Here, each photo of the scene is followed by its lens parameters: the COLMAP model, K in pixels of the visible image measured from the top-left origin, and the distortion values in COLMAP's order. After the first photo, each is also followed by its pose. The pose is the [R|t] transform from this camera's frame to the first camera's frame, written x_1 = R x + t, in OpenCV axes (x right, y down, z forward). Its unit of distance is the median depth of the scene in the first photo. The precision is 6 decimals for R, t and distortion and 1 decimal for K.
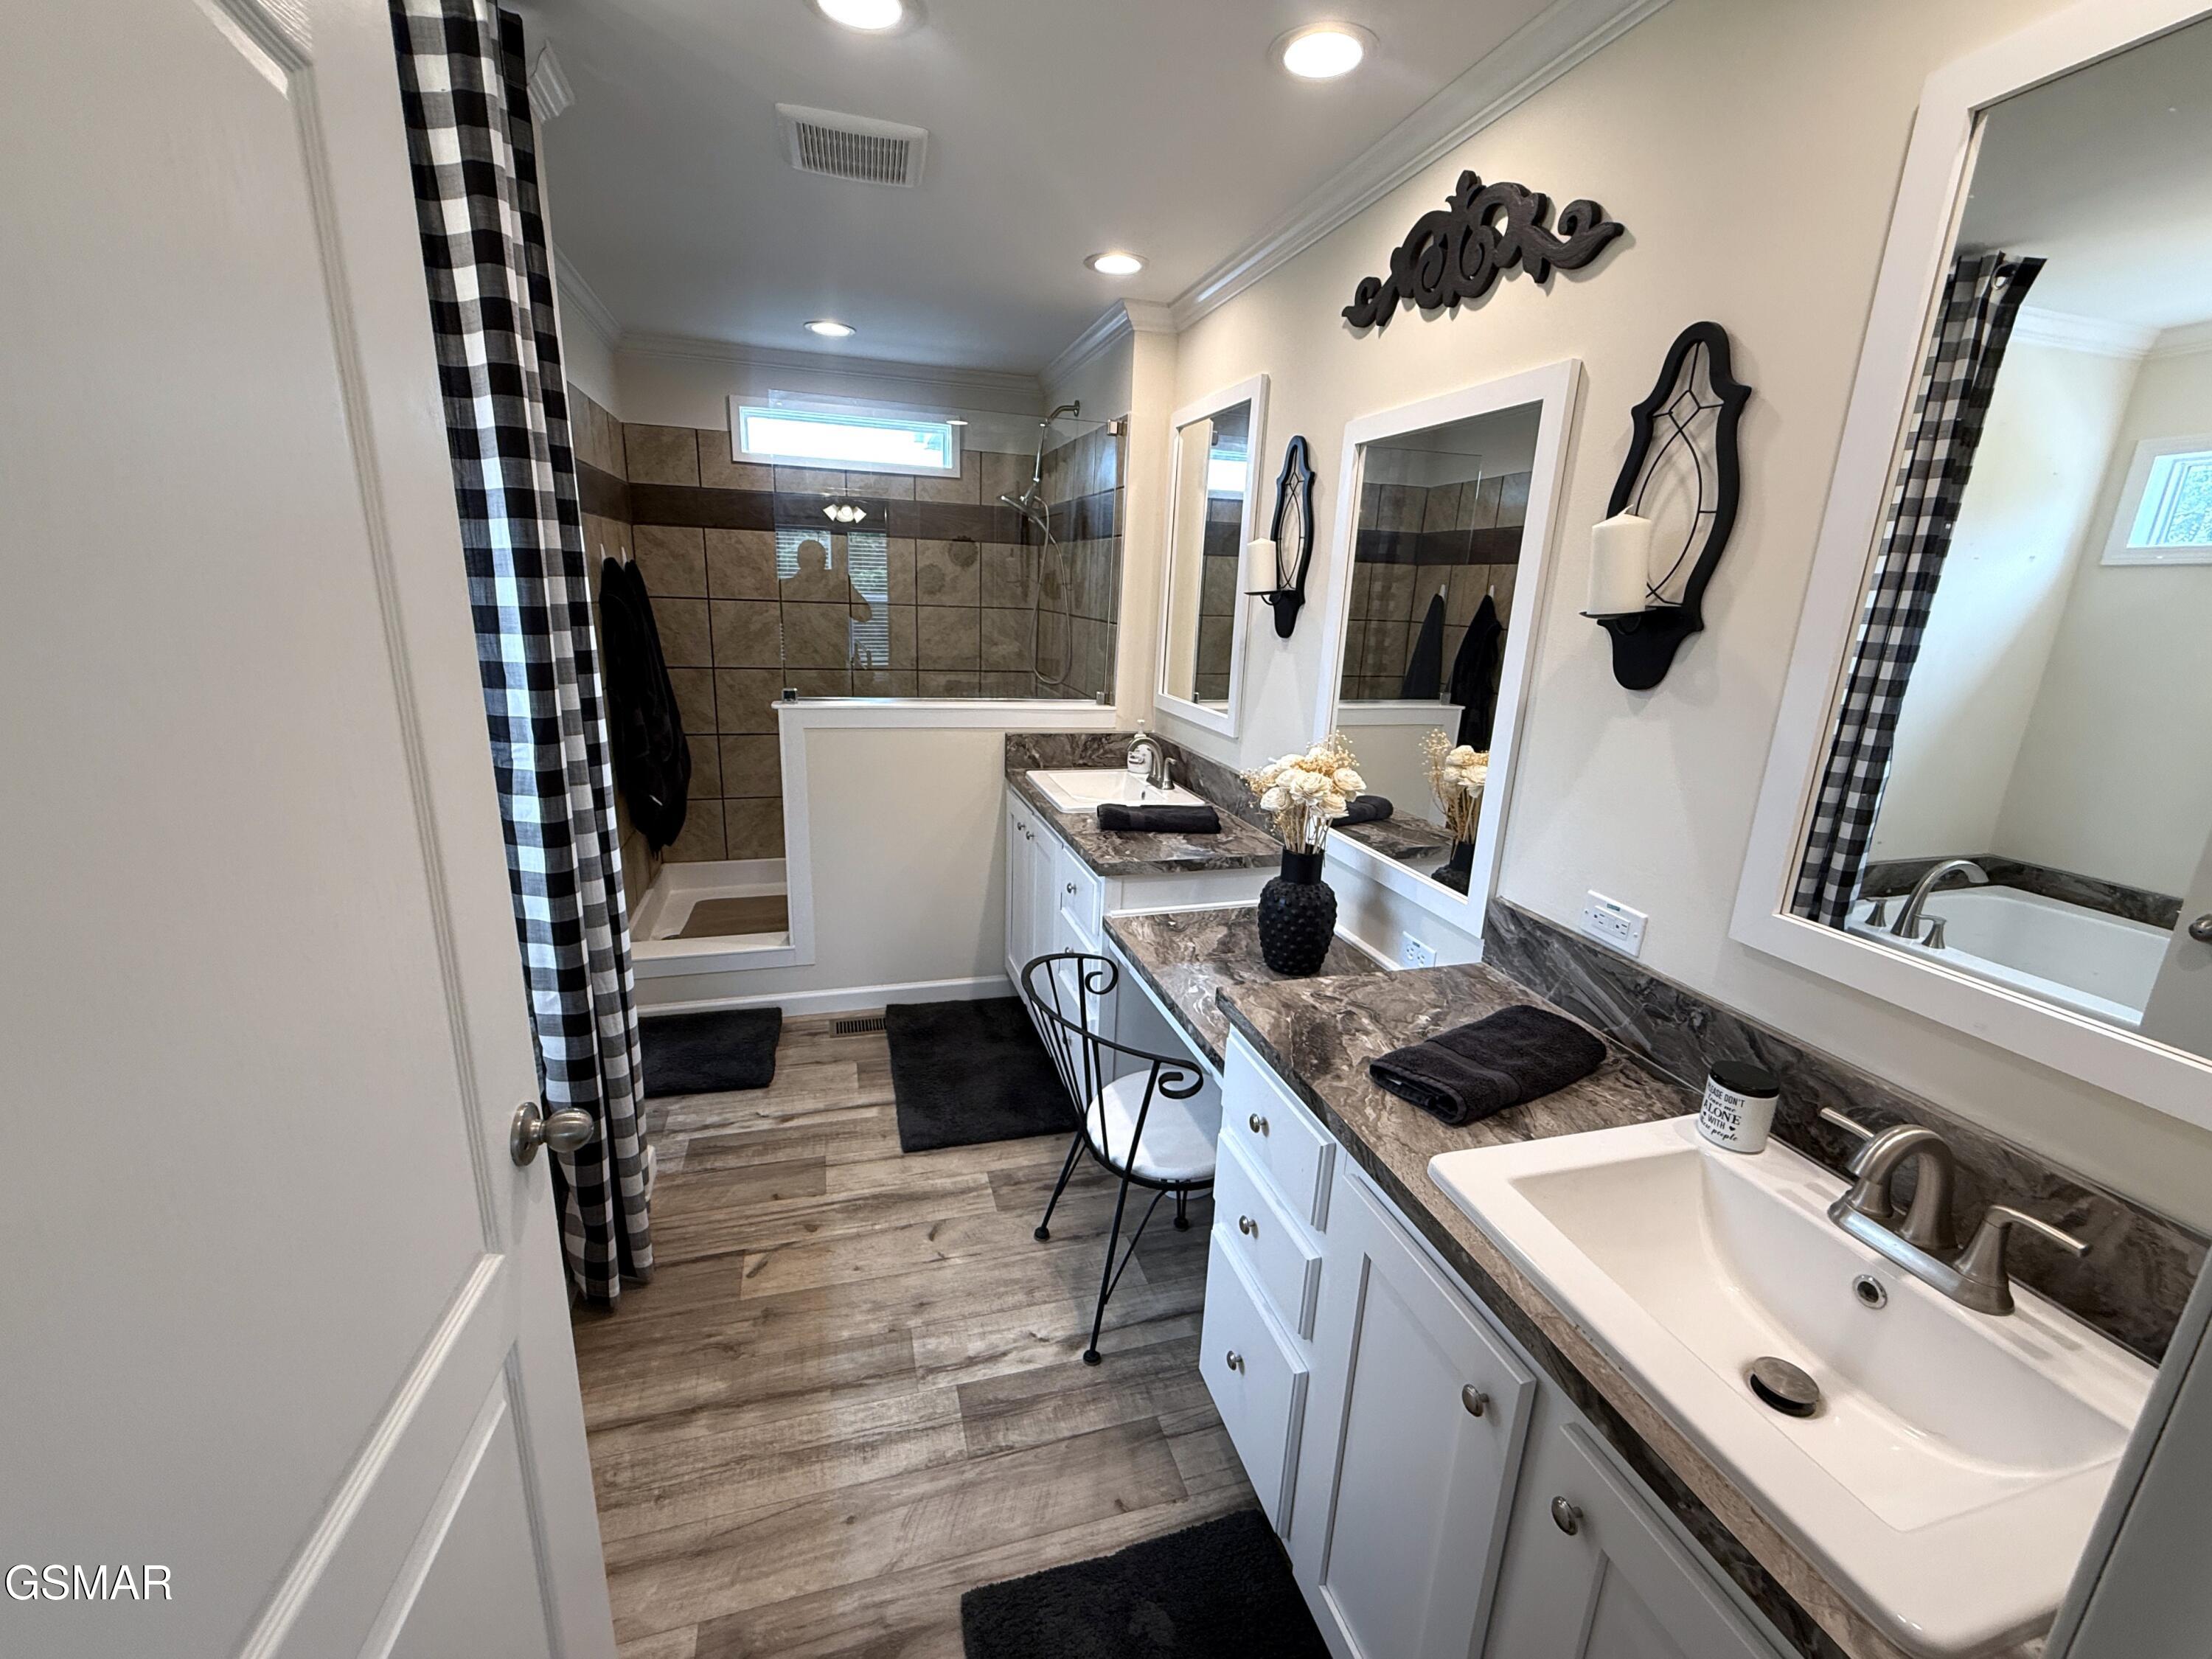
lens RADIAL K [[908.1, 0, 1099.0], [0, 908.1, 834.5], [0, 0, 1]] dist [0.000789, -0.000030]
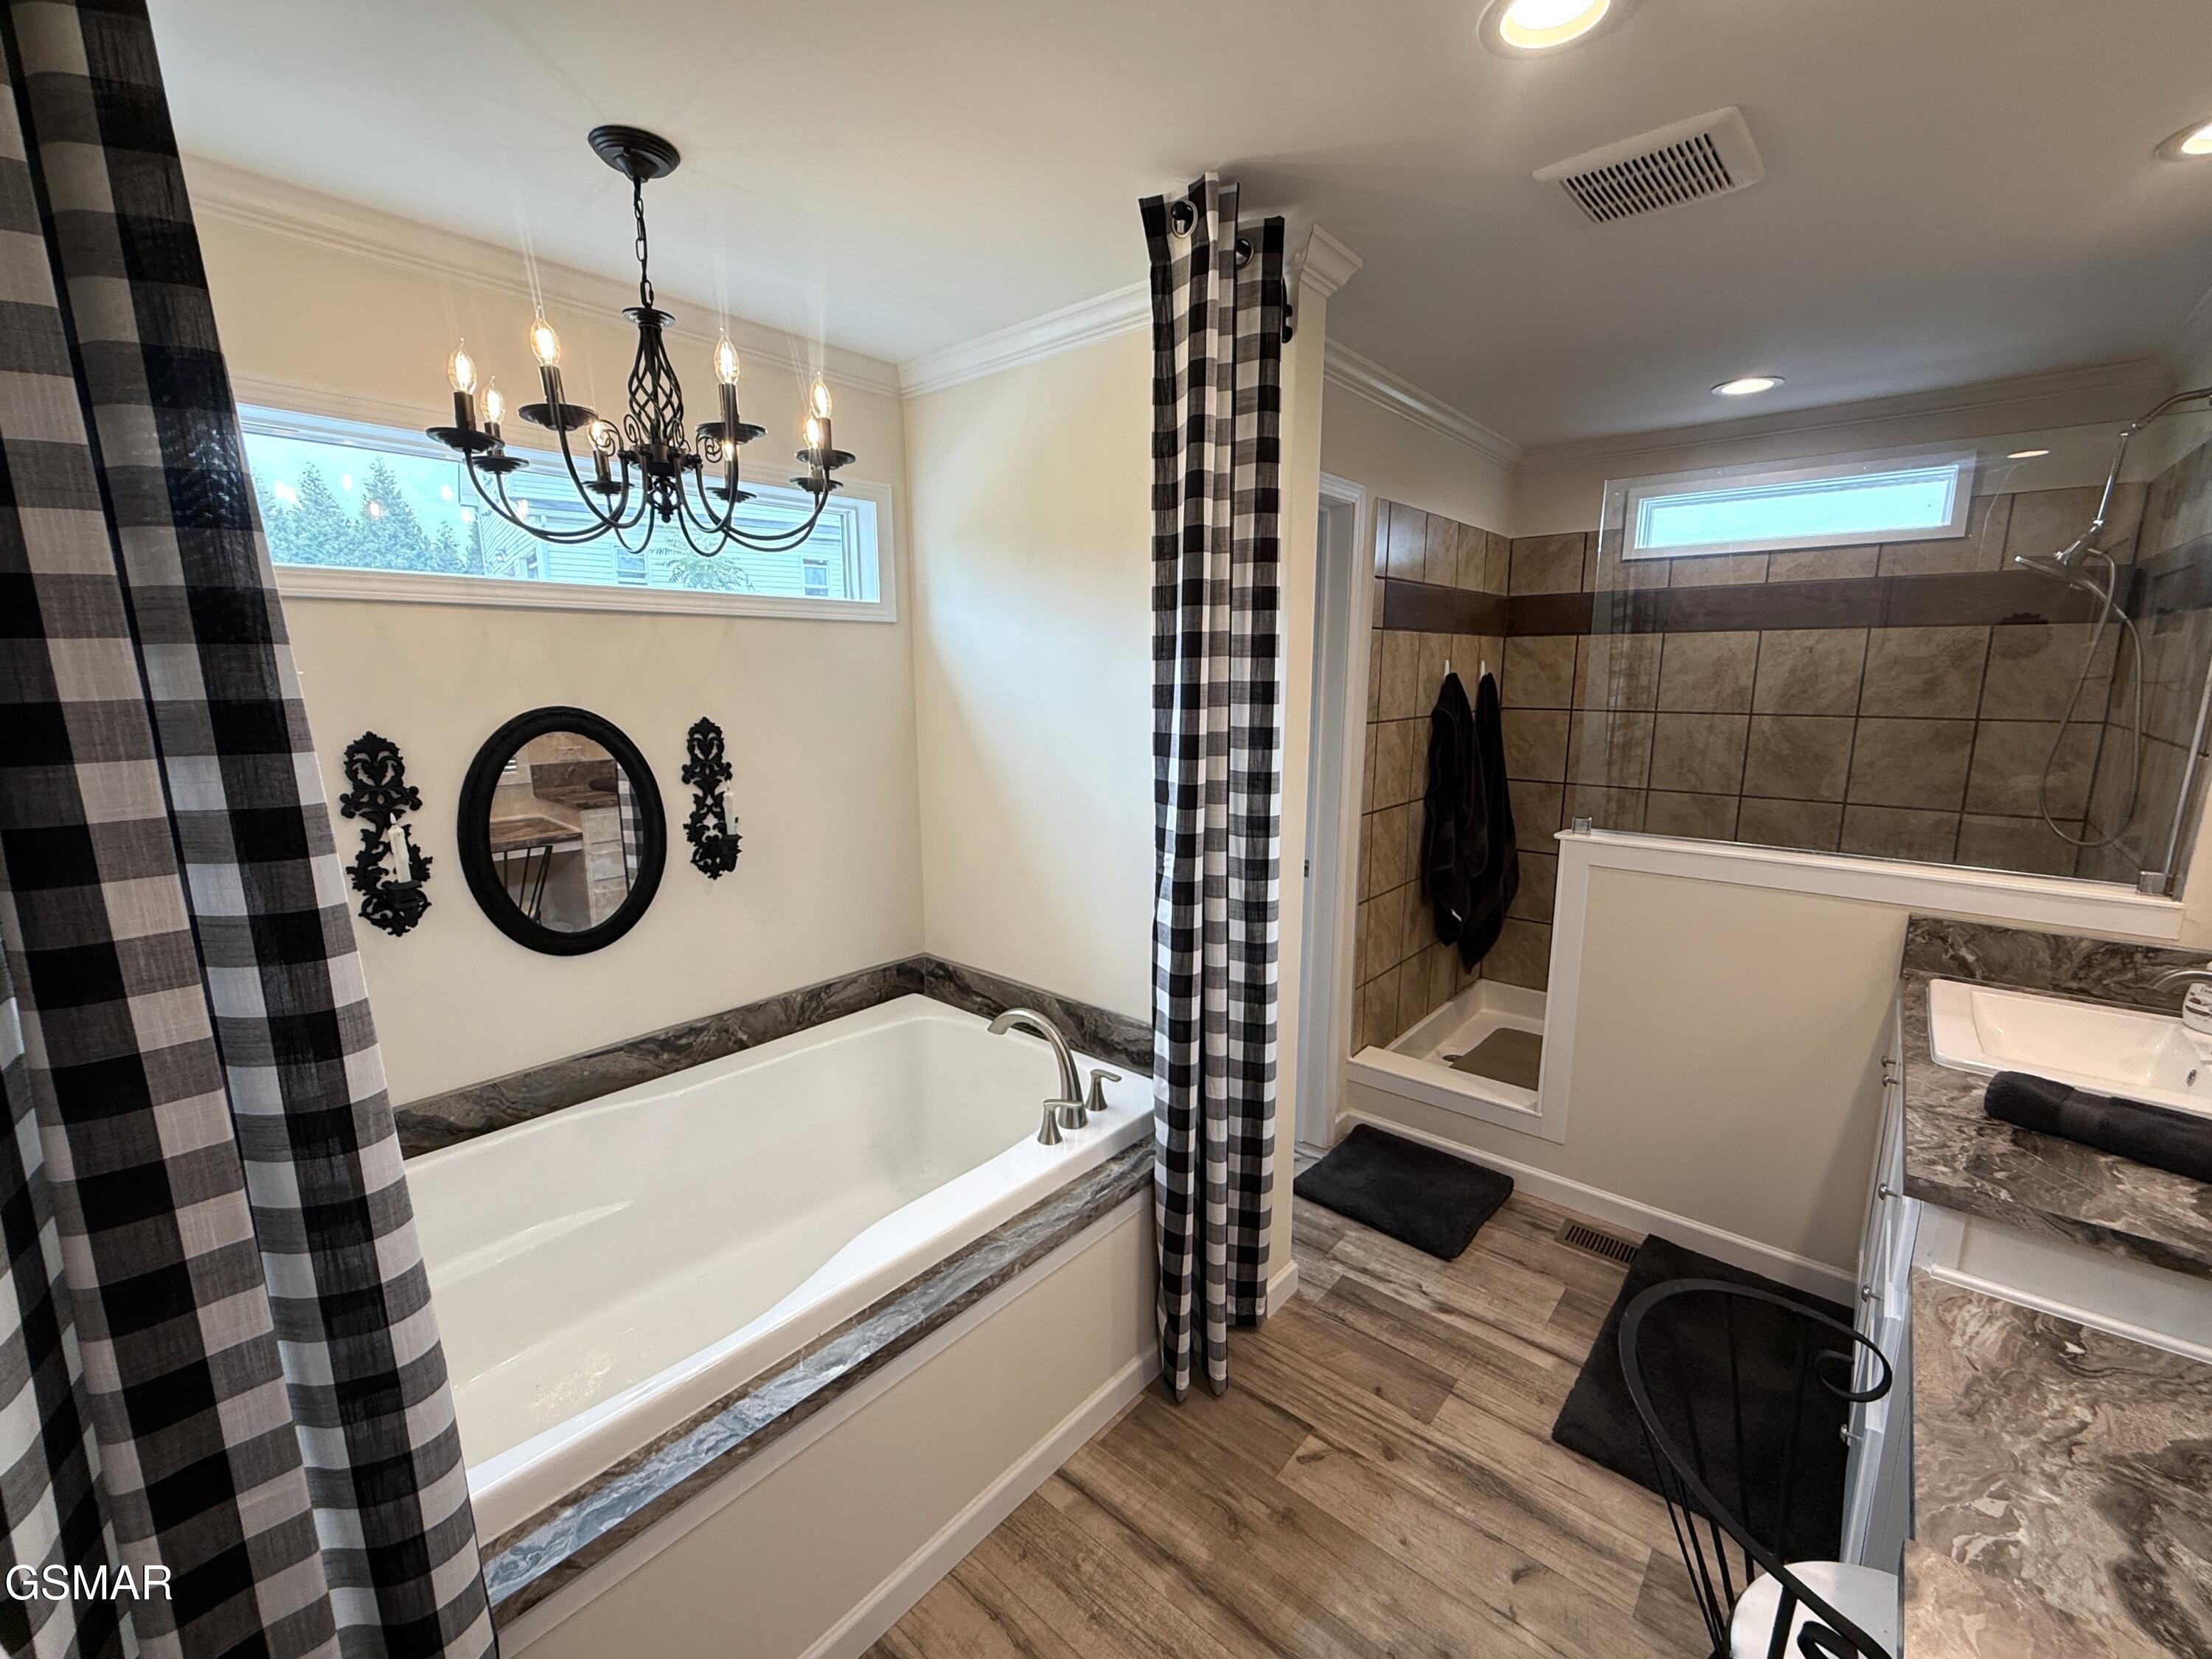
lens RADIAL K [[910.3, 0, 1111.4], [0, 910.3, 836.3], [0, 0, 1]] dist [0.001497, 0.000169]
pose [[0.542826, 0.112485, -0.832278, 0.149758], [-0.198084, 0.980180, 0.003281, -0.065288], [0.816151, 0.163080, 0.554348, 0.187658]]
